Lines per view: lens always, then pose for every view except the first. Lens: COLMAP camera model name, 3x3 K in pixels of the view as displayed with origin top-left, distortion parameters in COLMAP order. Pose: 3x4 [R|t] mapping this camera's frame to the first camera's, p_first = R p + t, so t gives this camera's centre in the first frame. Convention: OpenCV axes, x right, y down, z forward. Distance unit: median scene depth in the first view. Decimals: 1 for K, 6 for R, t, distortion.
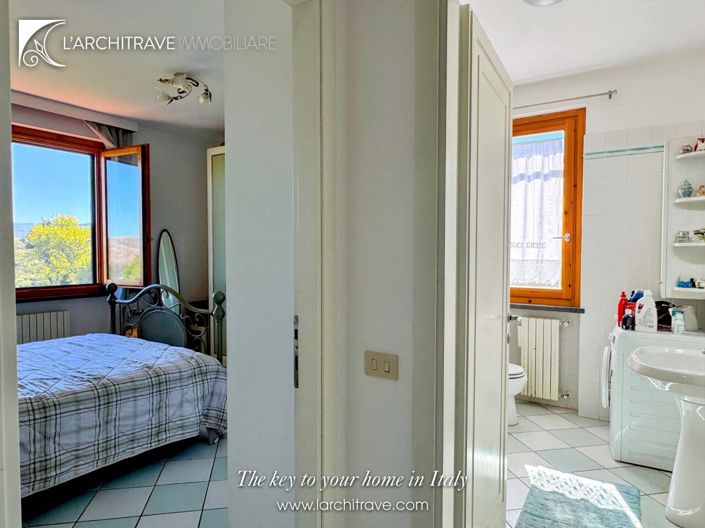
lens RADIAL K [[453.0, 0, 350.8], [0, 453.0, 265.8], [0, 0, 1]] dist [-0.002409, -0.000298]
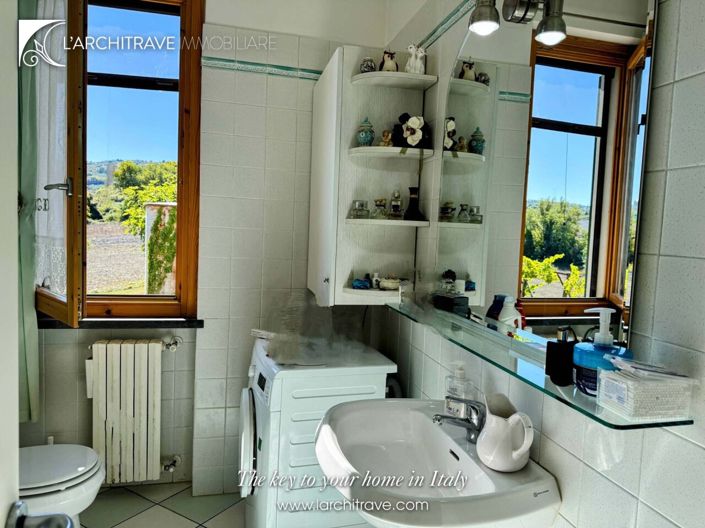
lens RADIAL K [[502.6, 0, 353.8], [0, 502.6, 259.2], [0, 0, 1]] dist [0.033306, -0.013577]
pose [[0.681560, -0.025106, 0.731332, 0.210295], [-0.011386, 0.998926, 0.044903, -0.025223], [-0.731674, -0.038931, 0.680542, 0.514567]]
